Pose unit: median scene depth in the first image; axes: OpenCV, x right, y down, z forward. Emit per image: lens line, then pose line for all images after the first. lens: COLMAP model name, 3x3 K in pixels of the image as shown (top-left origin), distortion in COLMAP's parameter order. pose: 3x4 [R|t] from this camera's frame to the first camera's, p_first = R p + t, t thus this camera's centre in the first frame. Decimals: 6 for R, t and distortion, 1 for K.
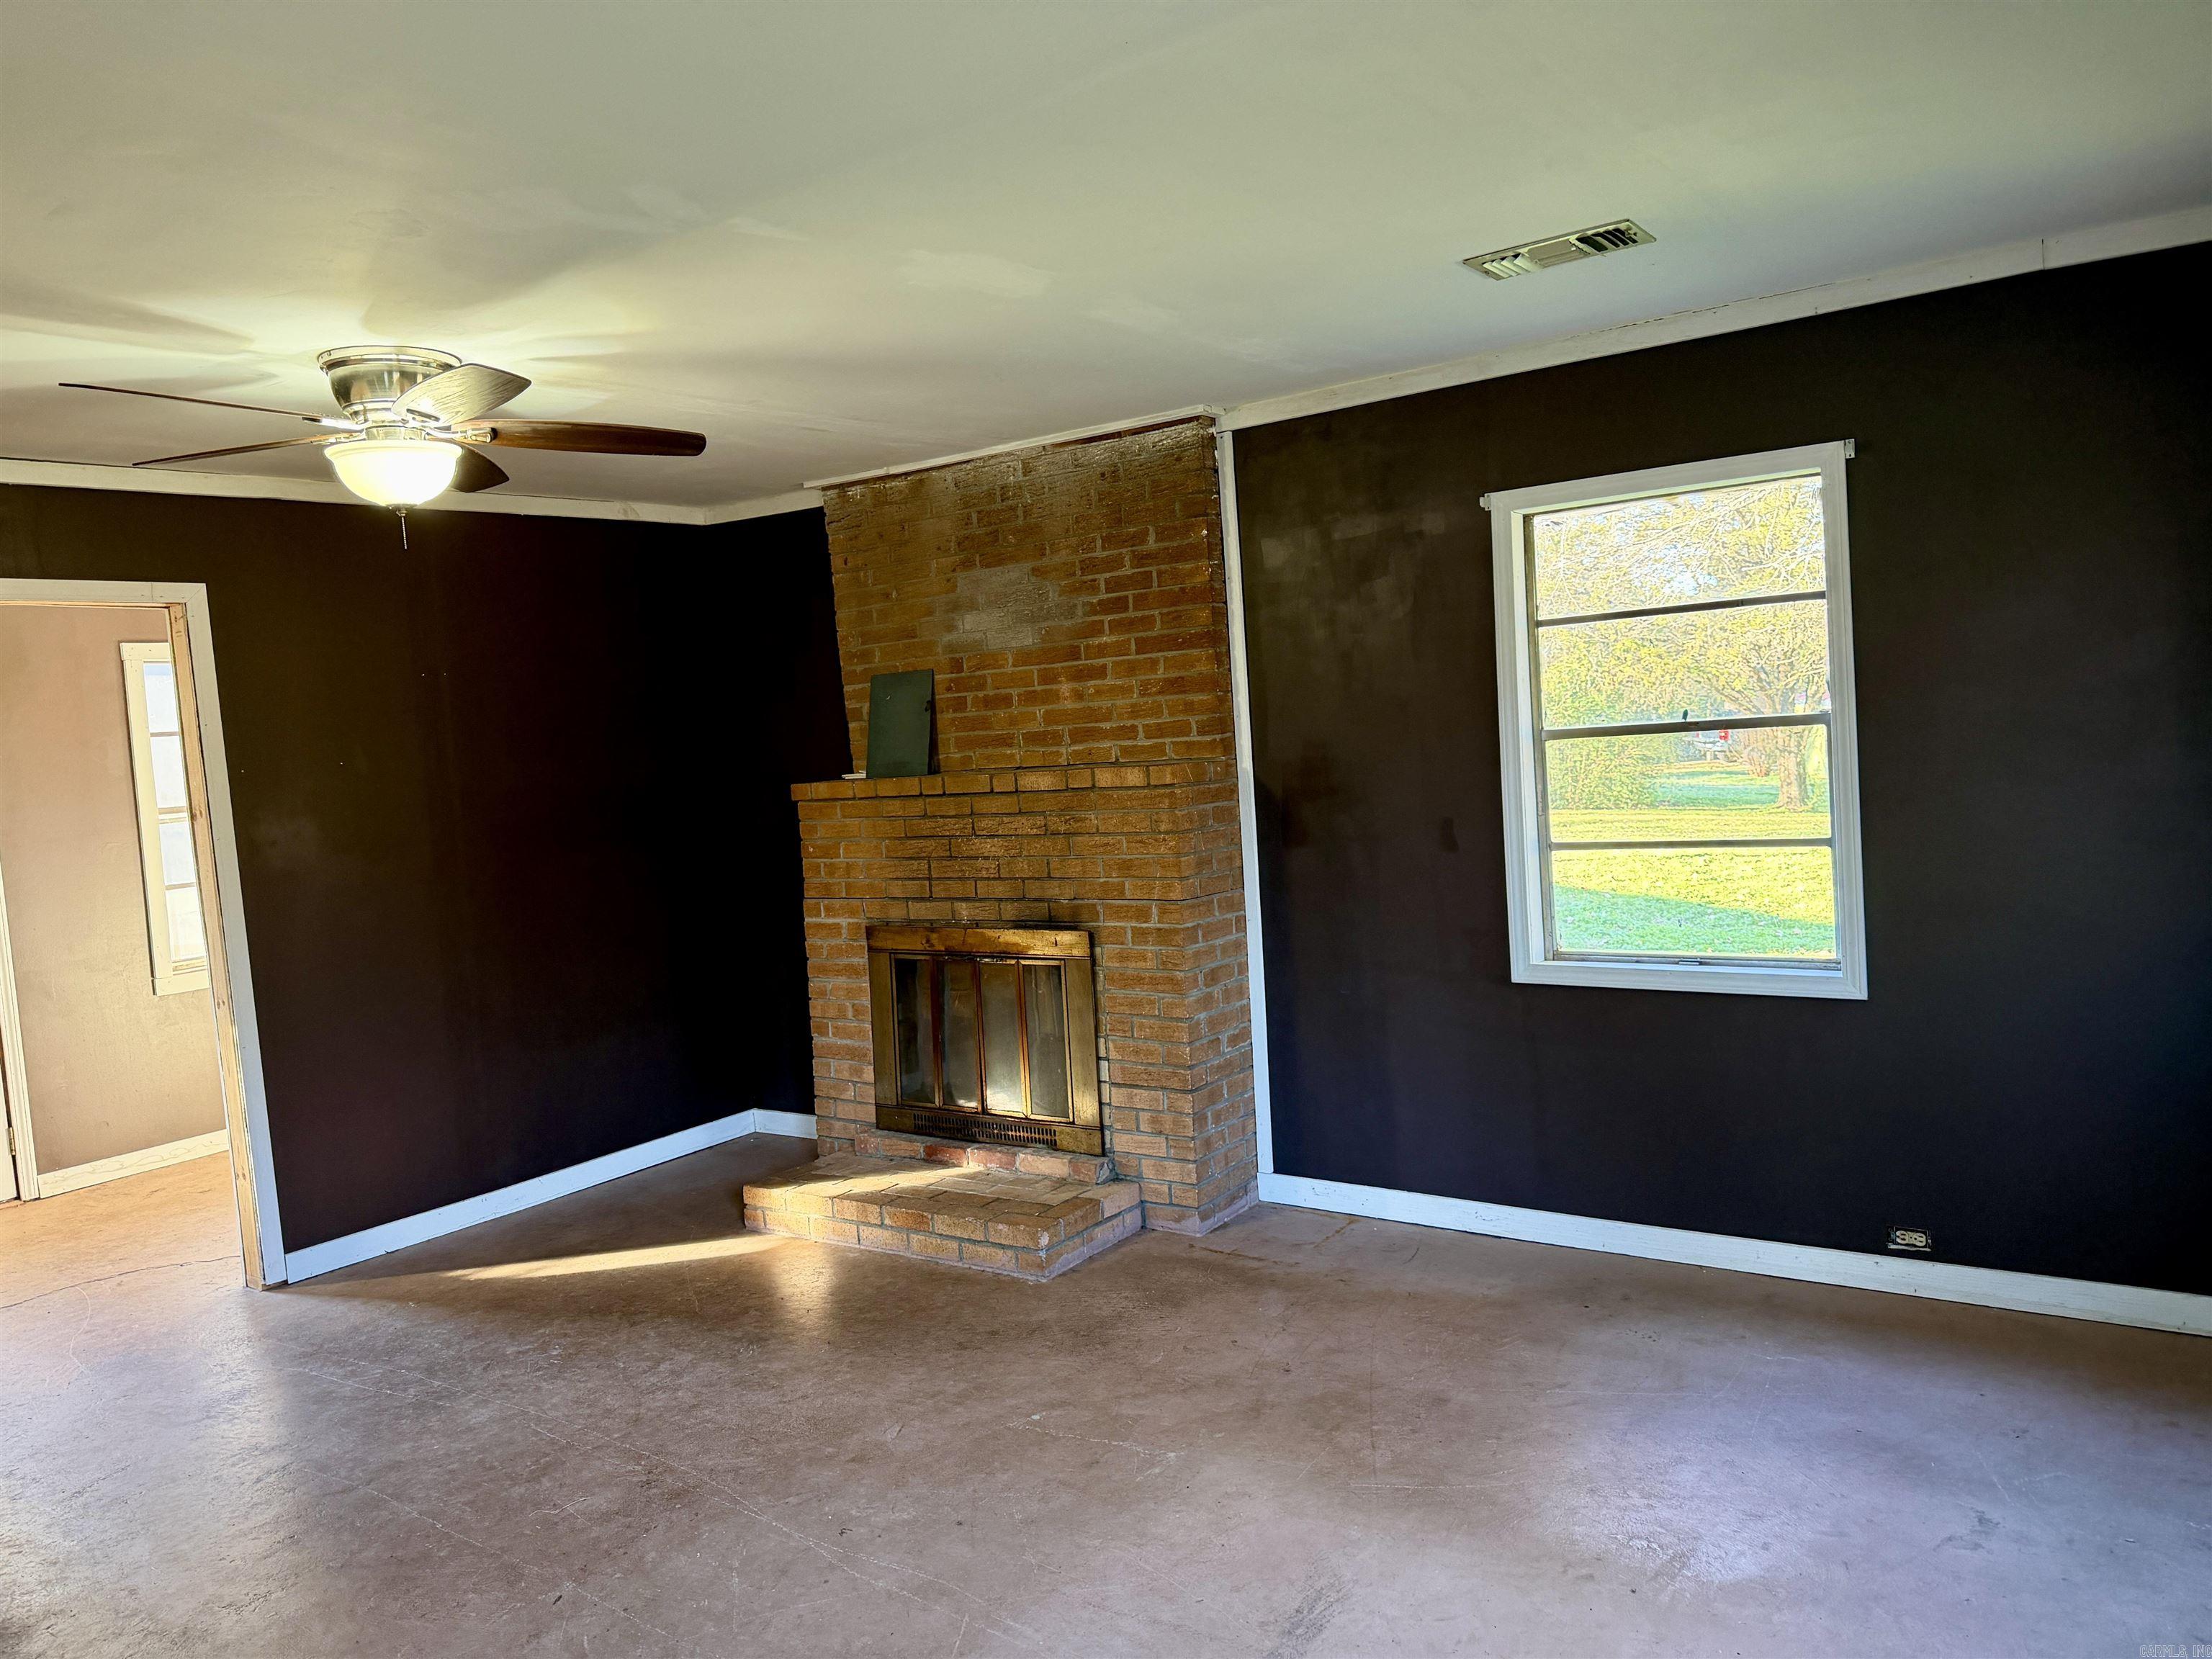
lens RADIAL K [[1545.3, 0, 1117.8], [0, 1545.3, 822.3], [0, 0, 1]] dist [0.110329, -0.165302]
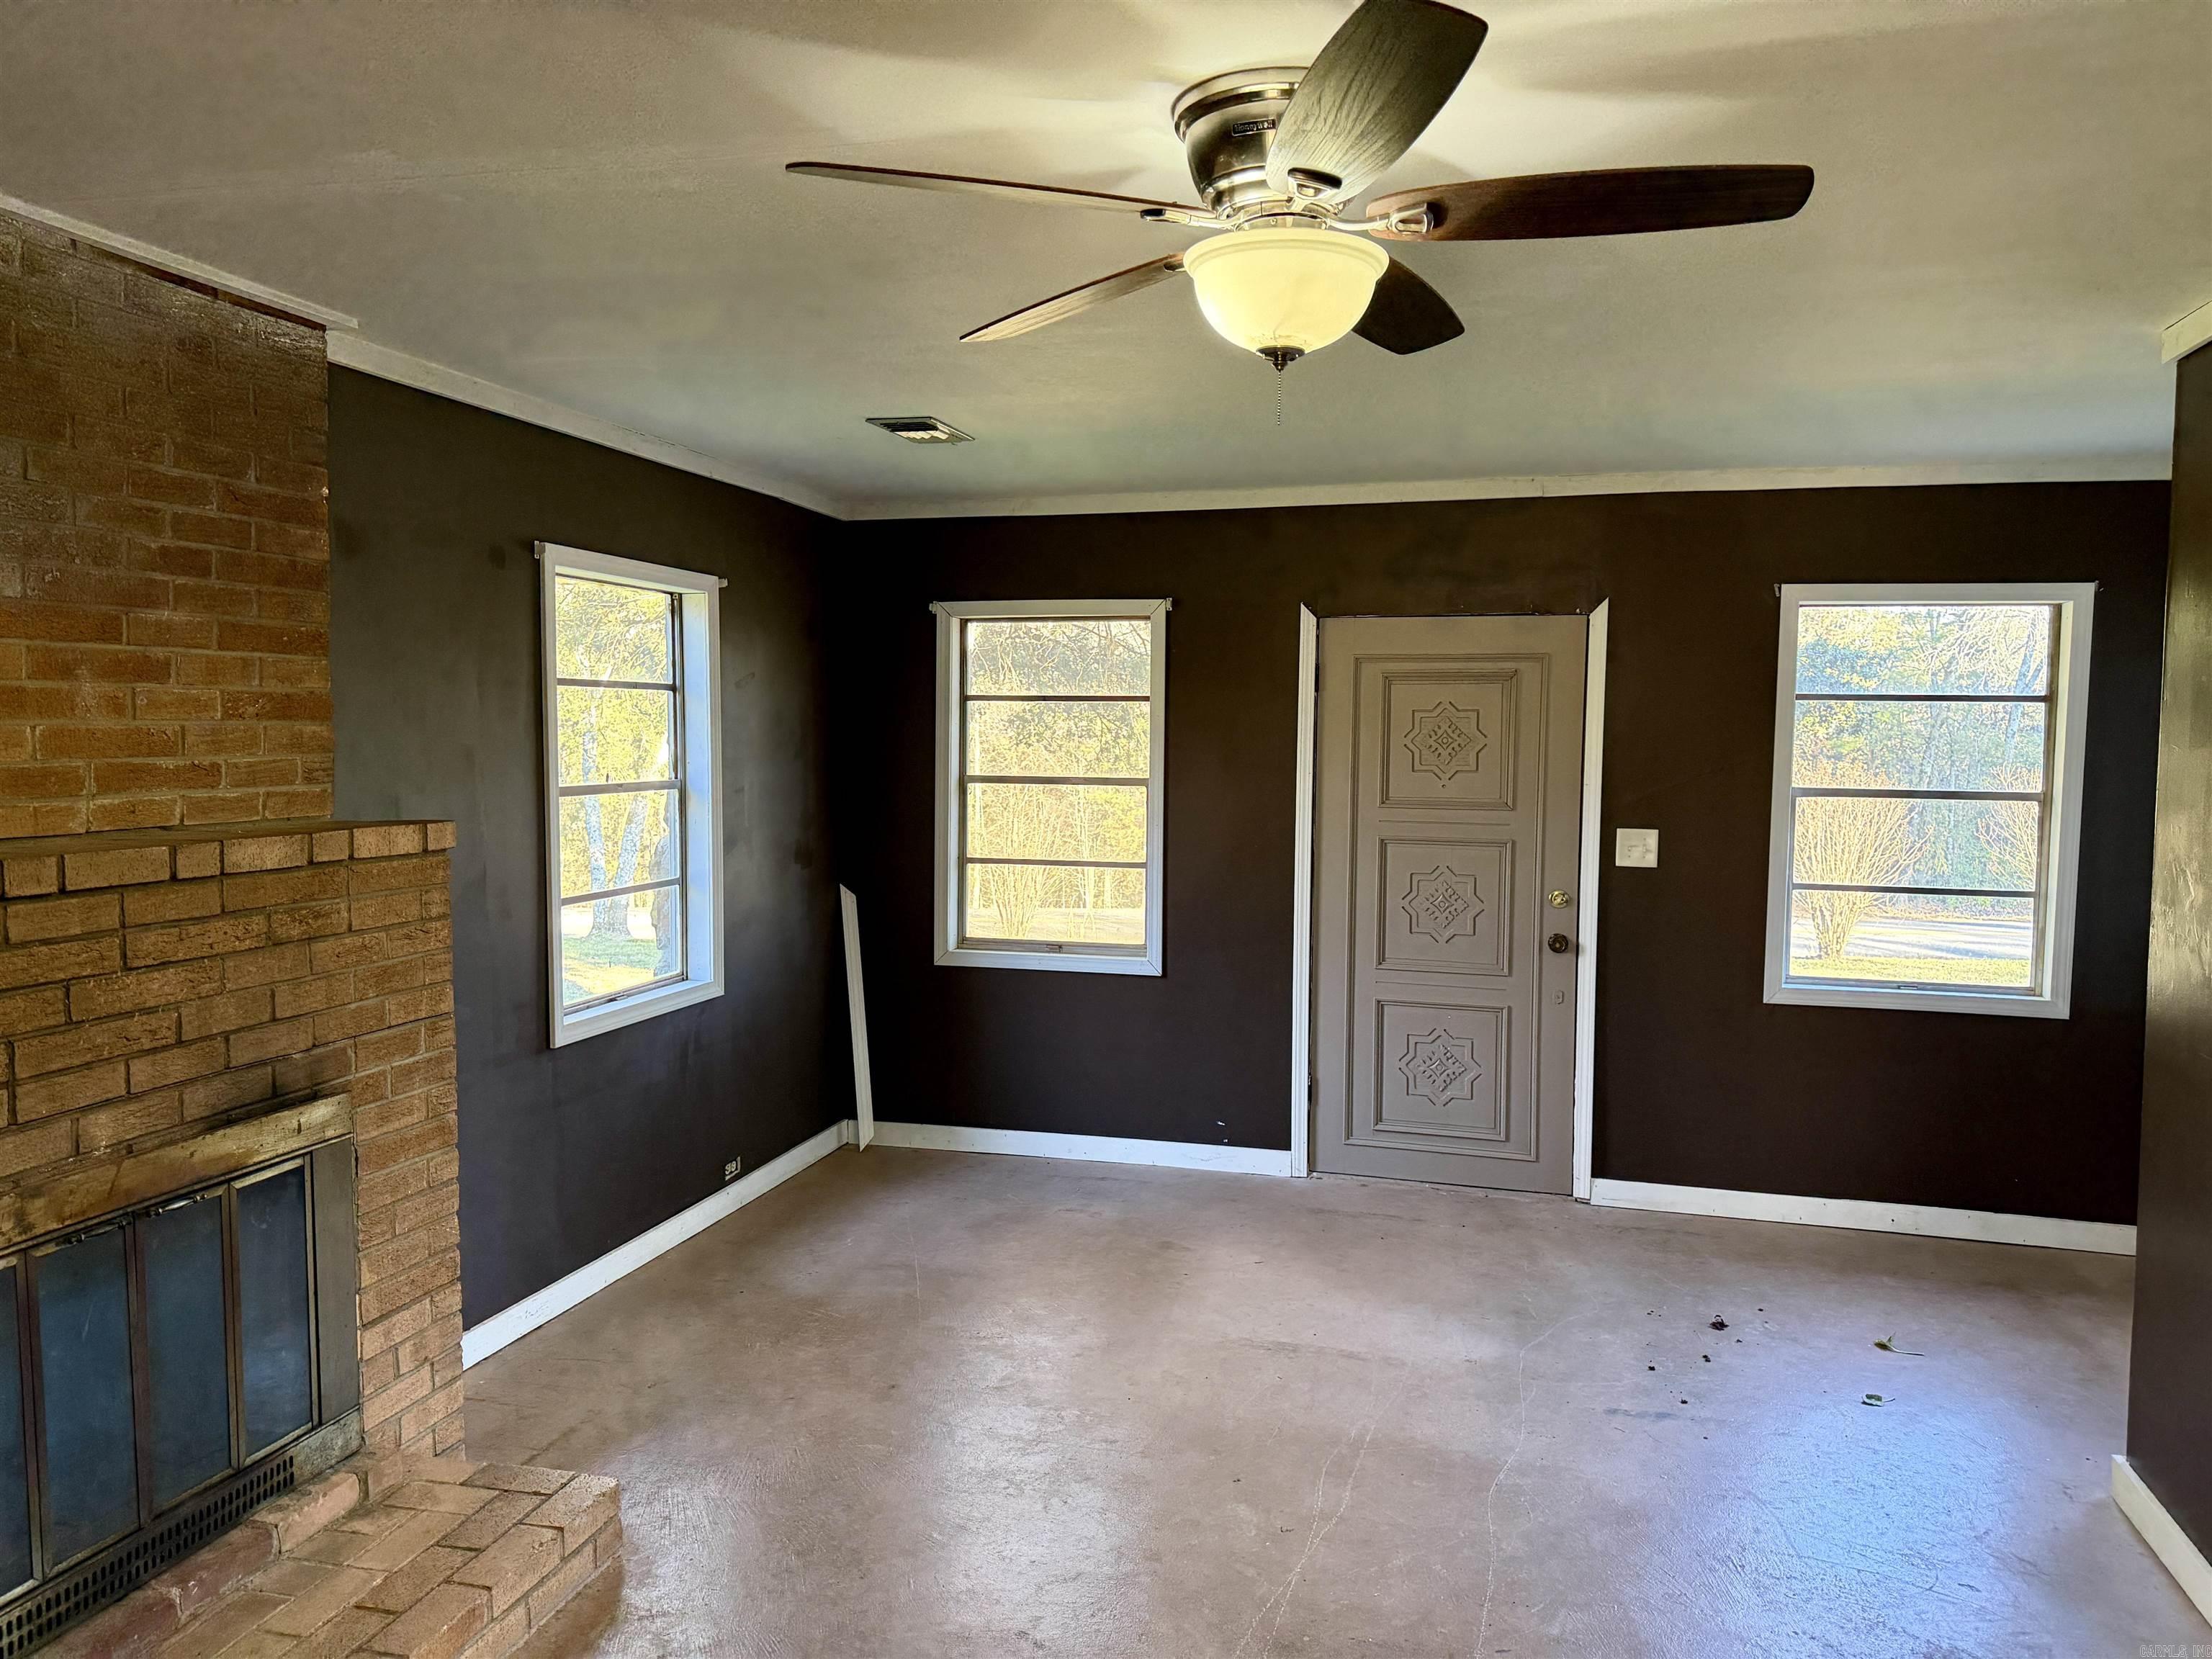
lens RADIAL K [[1545.3, 0, 1117.8], [0, 1545.3, 822.3], [0, 0, 1]] dist [0.110329, -0.165302]
pose [[-0.342520, 0.011686, 0.939438, -0.694228], [0.078419, 0.996789, 0.016192, -0.022544], [-0.936232, 0.079216, -0.342336, 0.886822]]
